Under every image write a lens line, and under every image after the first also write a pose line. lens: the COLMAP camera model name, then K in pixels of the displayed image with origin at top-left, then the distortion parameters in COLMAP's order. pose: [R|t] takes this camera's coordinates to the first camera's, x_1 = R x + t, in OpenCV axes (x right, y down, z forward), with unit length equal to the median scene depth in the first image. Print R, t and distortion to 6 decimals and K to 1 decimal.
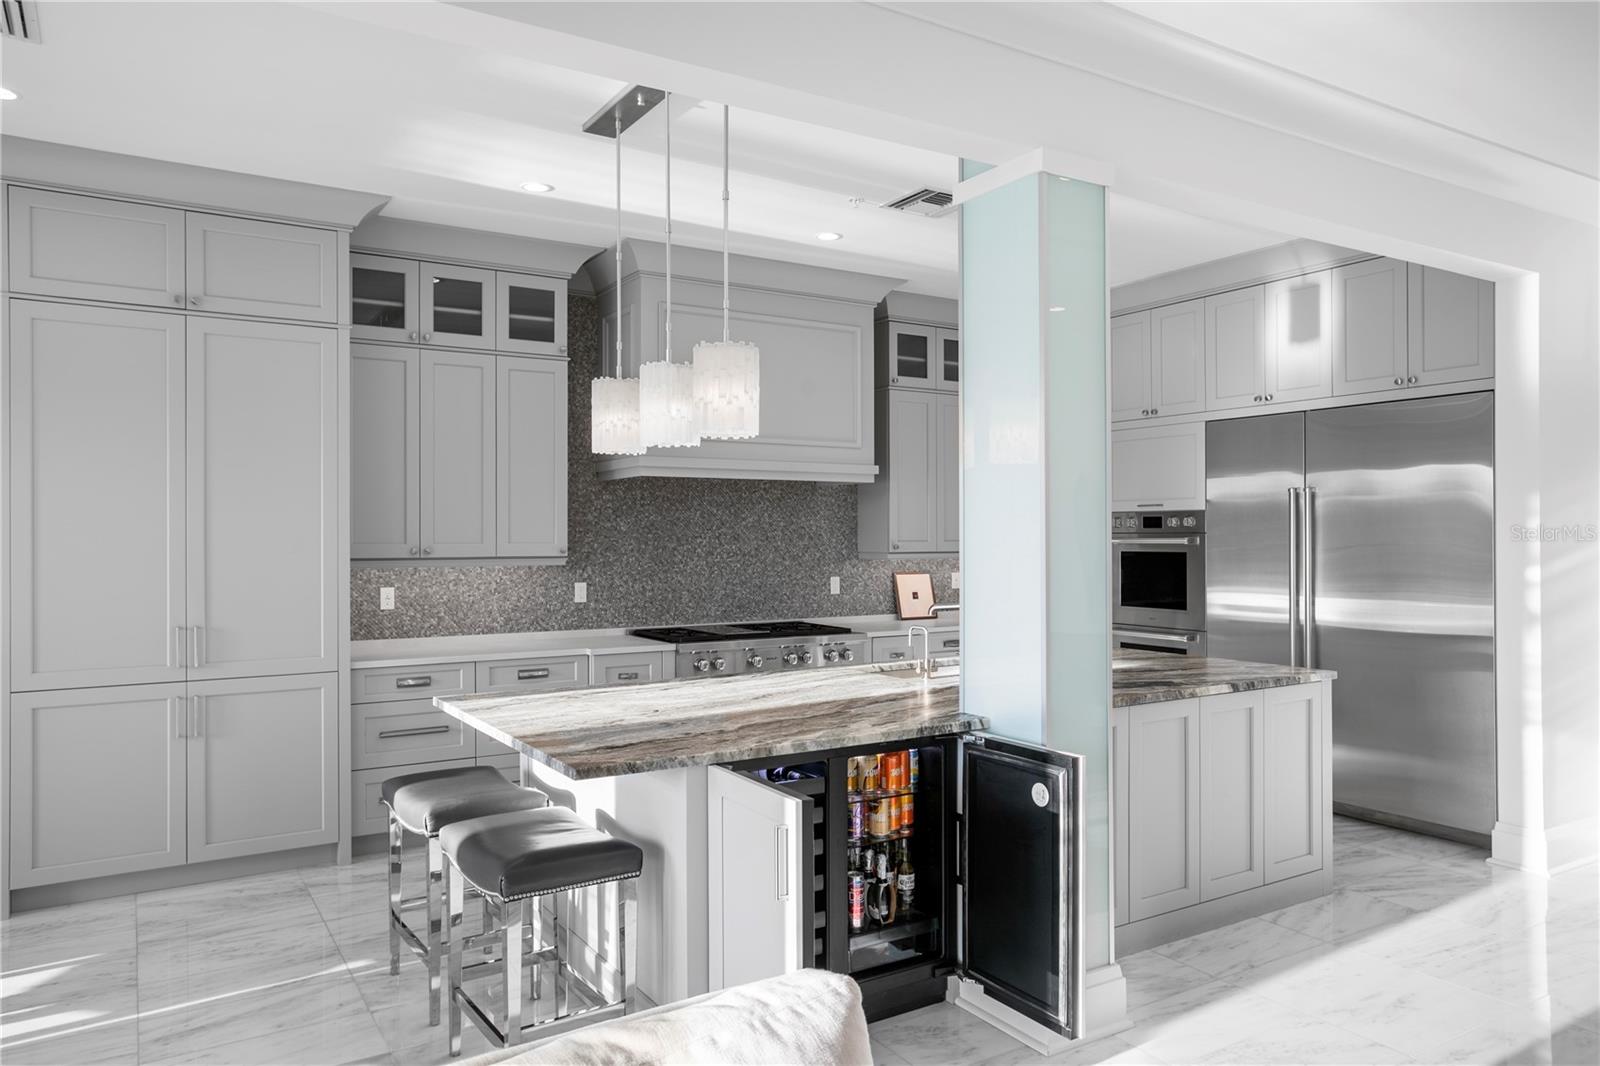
lens RADIAL K [[1043.7, 0, 810.5], [0, 1043.7, 538.4], [0, 0, 1]] dist [0.004032, 0.003299]
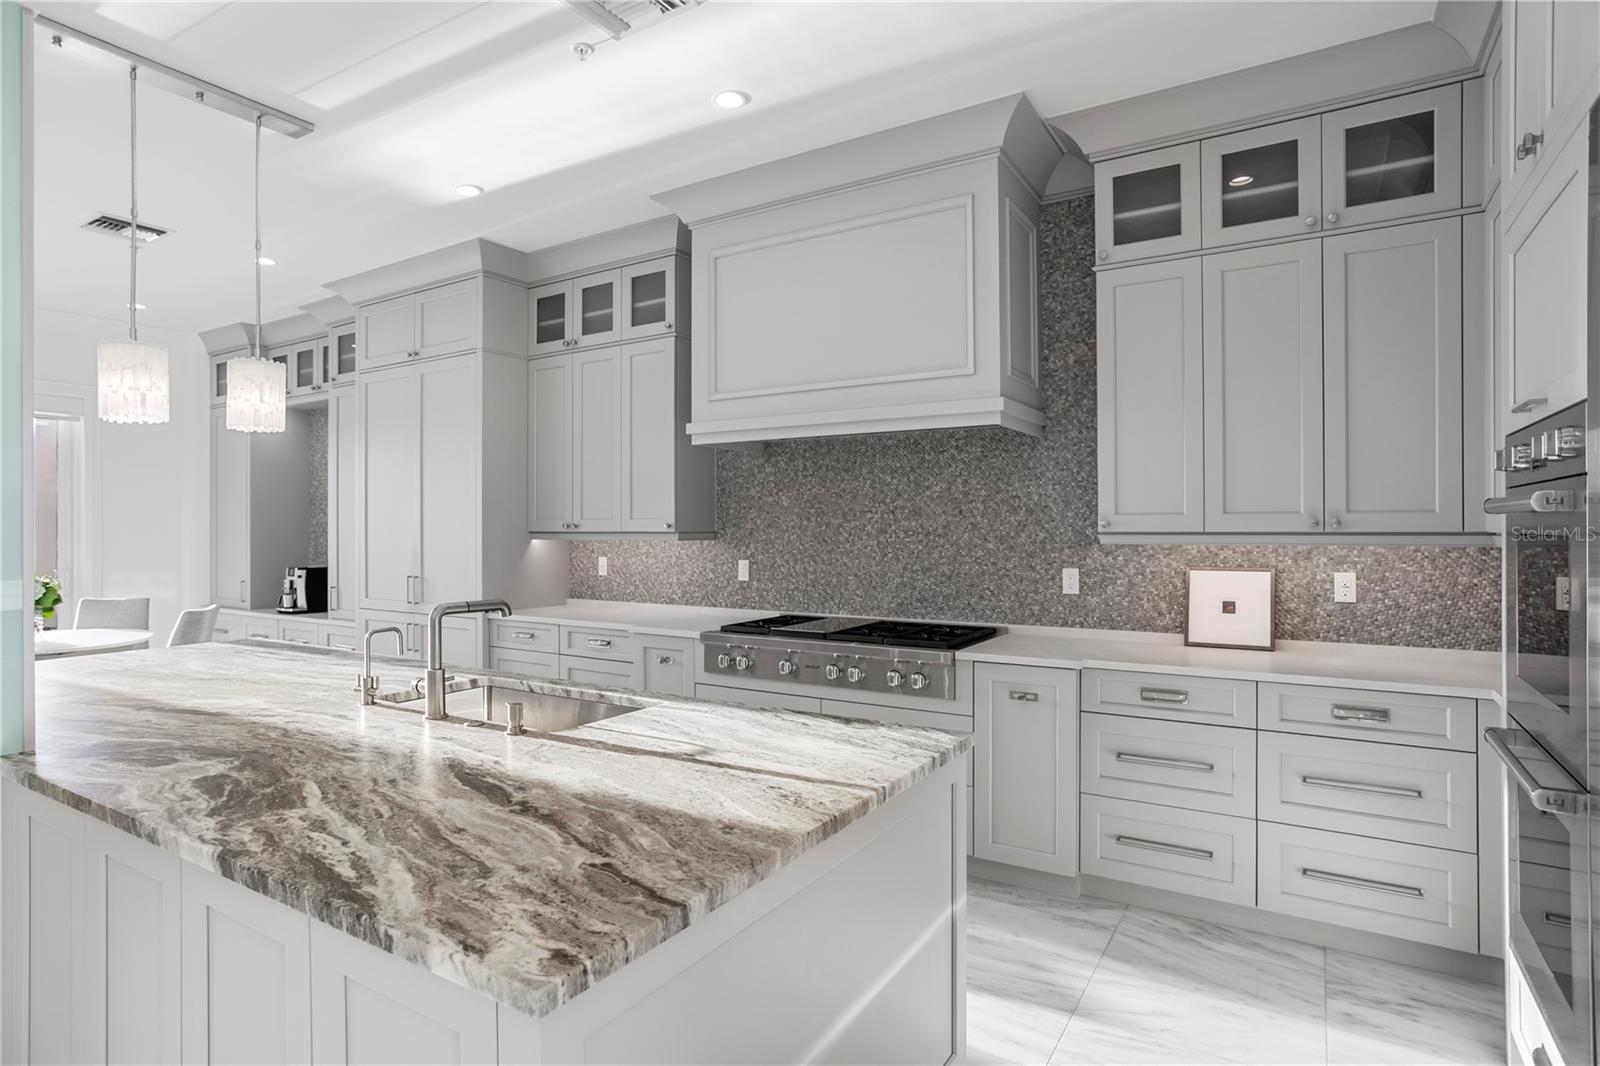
lens RADIAL K [[860.4, 0, 780.5], [0, 860.4, 513.0], [0, 0, 1]] dist [-0.022862, 0.010586]
pose [[0.440975, -0.010472, -0.897458, 0.498595], [0.004369, 0.999945, -0.009521, 0.006357], [0.897509, 0.000278, 0.440997, 0.666856]]
